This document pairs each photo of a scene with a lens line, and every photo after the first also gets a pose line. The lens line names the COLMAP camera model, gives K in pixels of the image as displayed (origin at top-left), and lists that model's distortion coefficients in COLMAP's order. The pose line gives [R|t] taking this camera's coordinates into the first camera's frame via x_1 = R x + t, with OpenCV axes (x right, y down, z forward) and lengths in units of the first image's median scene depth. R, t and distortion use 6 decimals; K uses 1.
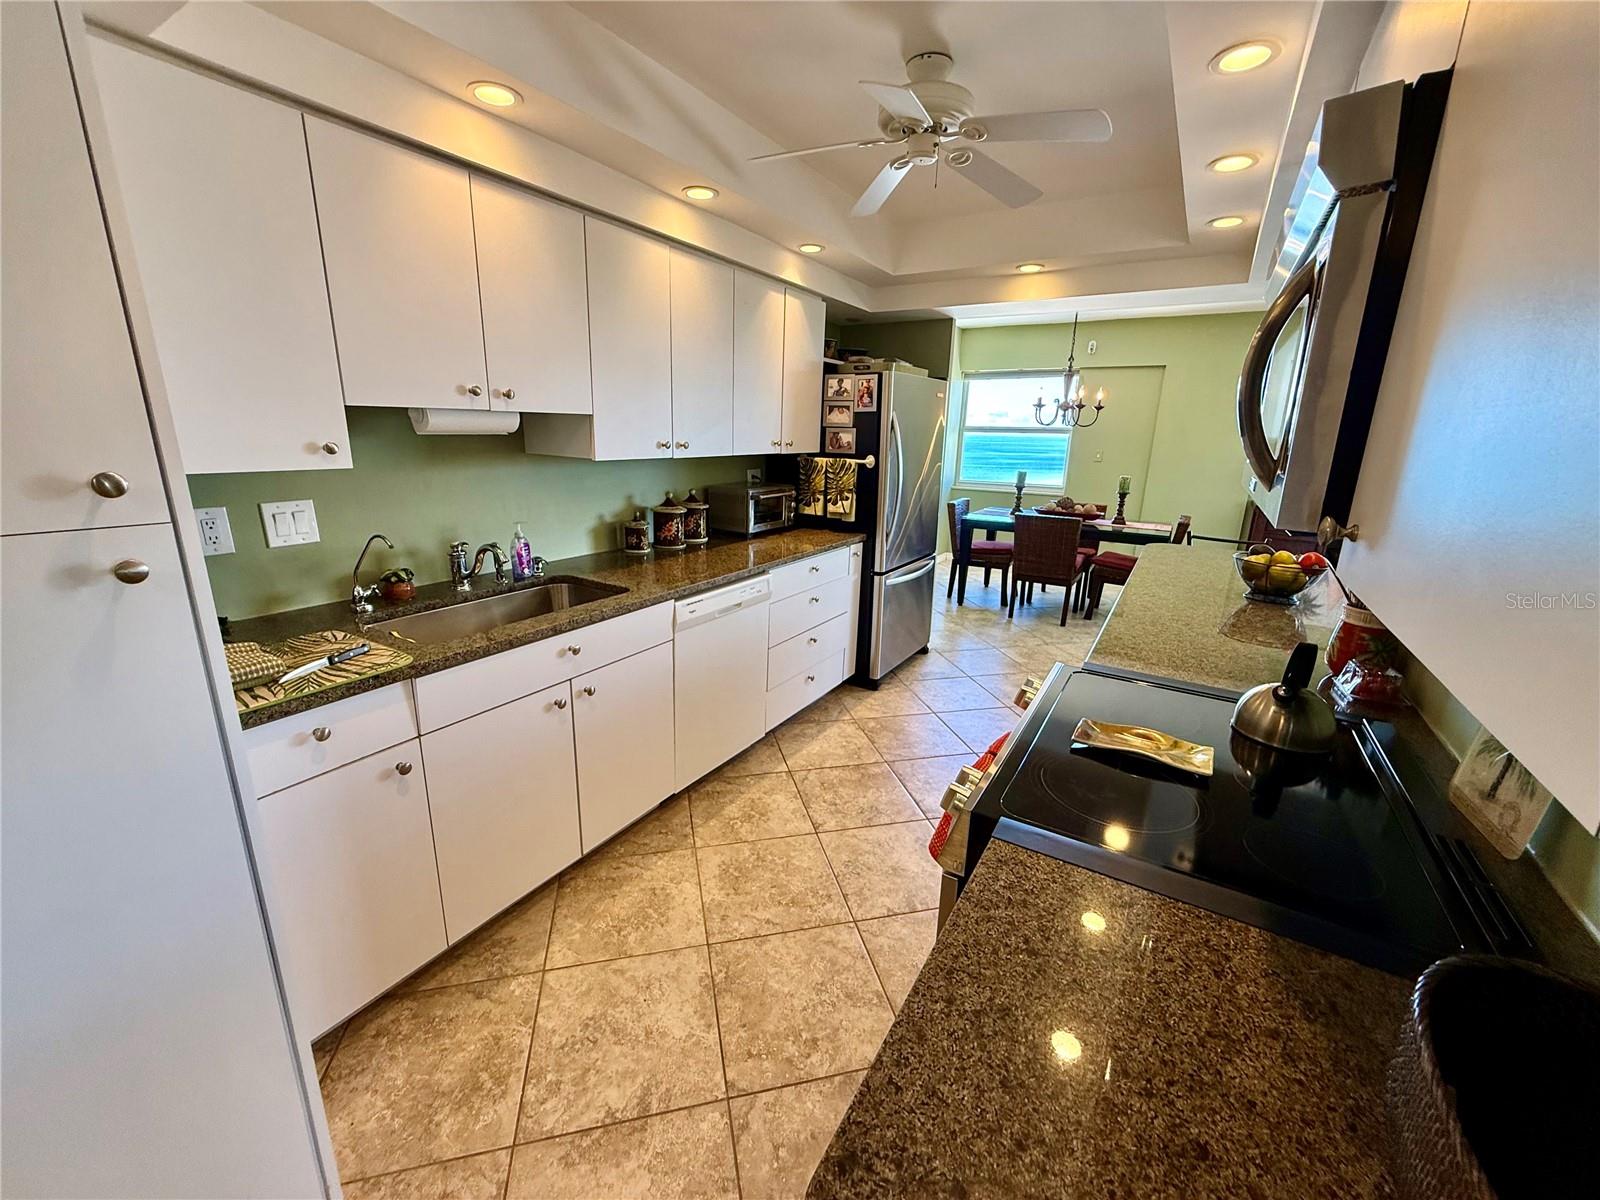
lens RADIAL K [[632.8, 0, 799.0], [0, 632.8, 596.8], [0, 0, 1]] dist [-0.001062, 0.000729]
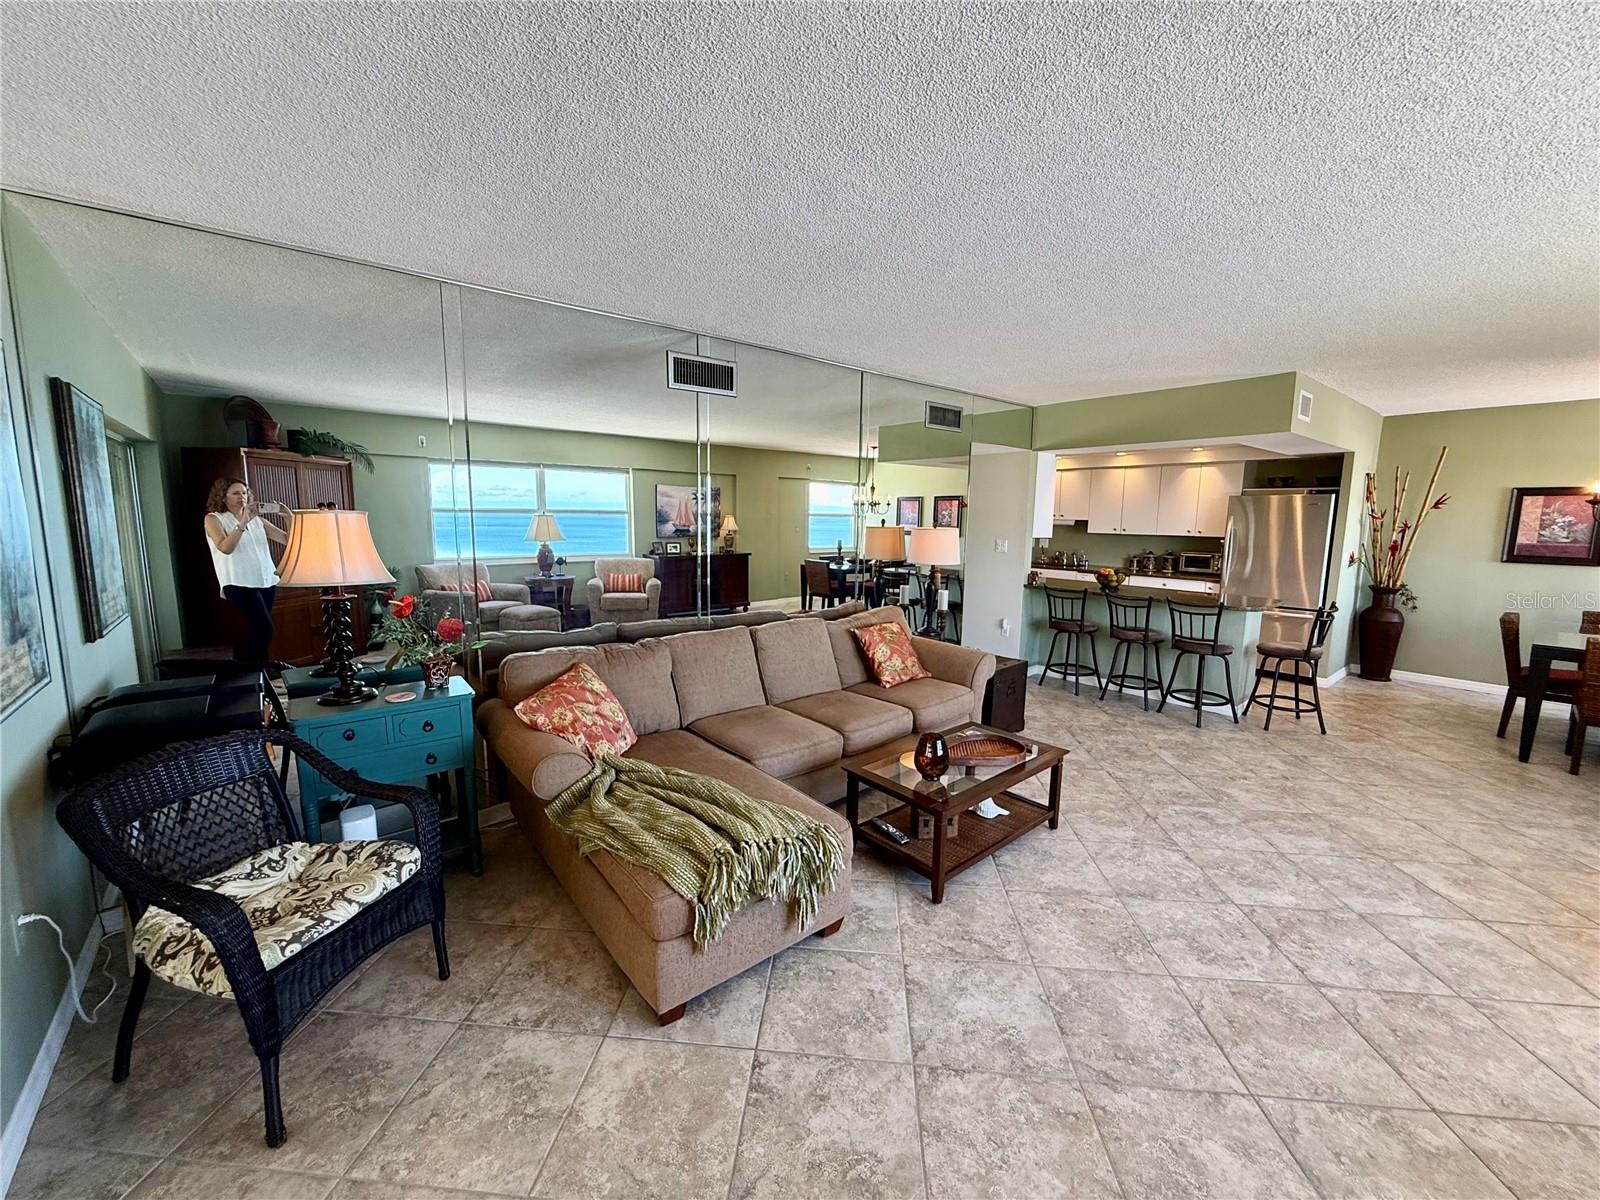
lens RADIAL K [[632.8, 0, 793.8], [0, 632.8, 594.4], [0, 0, 1]] dist [-0.001062, 0.000729]
pose [[-0.322202, 0.094756, -0.941917, 2.330079], [-0.261800, 0.947255, 0.184847, -0.076315], [0.909751, 0.306152, -0.280400, 0.399077]]
